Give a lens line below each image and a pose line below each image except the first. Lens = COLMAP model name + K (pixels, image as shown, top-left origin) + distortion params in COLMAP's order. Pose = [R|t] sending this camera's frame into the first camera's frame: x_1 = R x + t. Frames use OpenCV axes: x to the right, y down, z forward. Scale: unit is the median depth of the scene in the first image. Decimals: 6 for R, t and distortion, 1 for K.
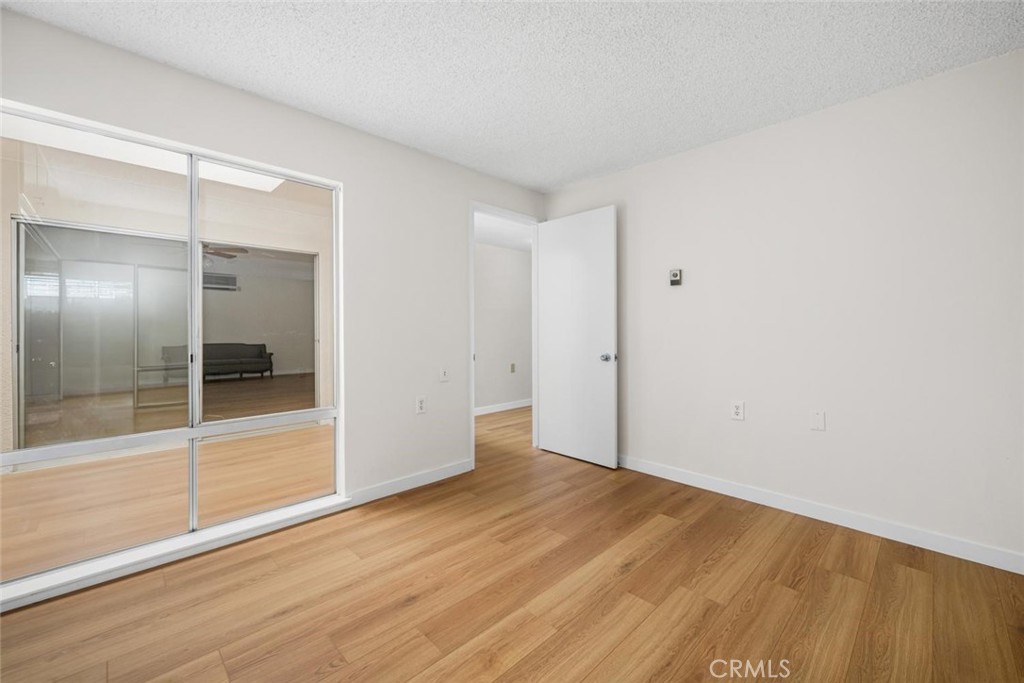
lens RADIAL K [[413.0, 0, 514.3], [0, 413.0, 333.6], [0, 0, 1]] dist [-0.001241, -0.000136]
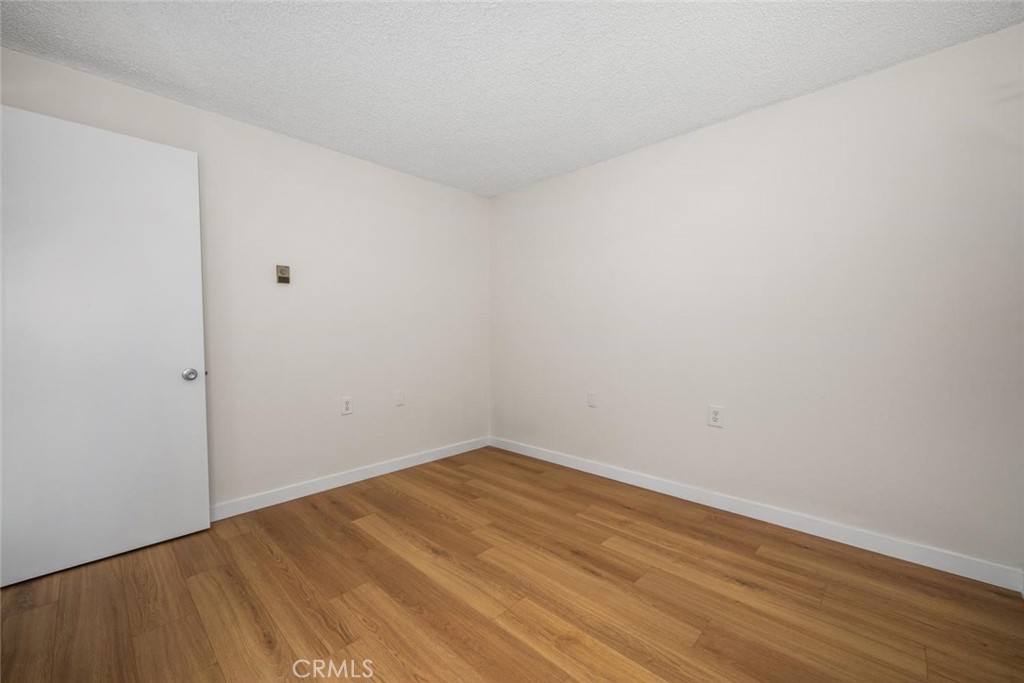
lens RADIAL K [[403.1, 0, 512.0], [0, 403.1, 341.5], [0, 0, 1]] dist [0.006533, 0.000179]
pose [[-0.012420, -0.027345, 0.999549, -0.740058], [0.014880, 0.999510, 0.027528, -0.011400], [-0.999812, 0.015215, -0.012007, 0.777829]]
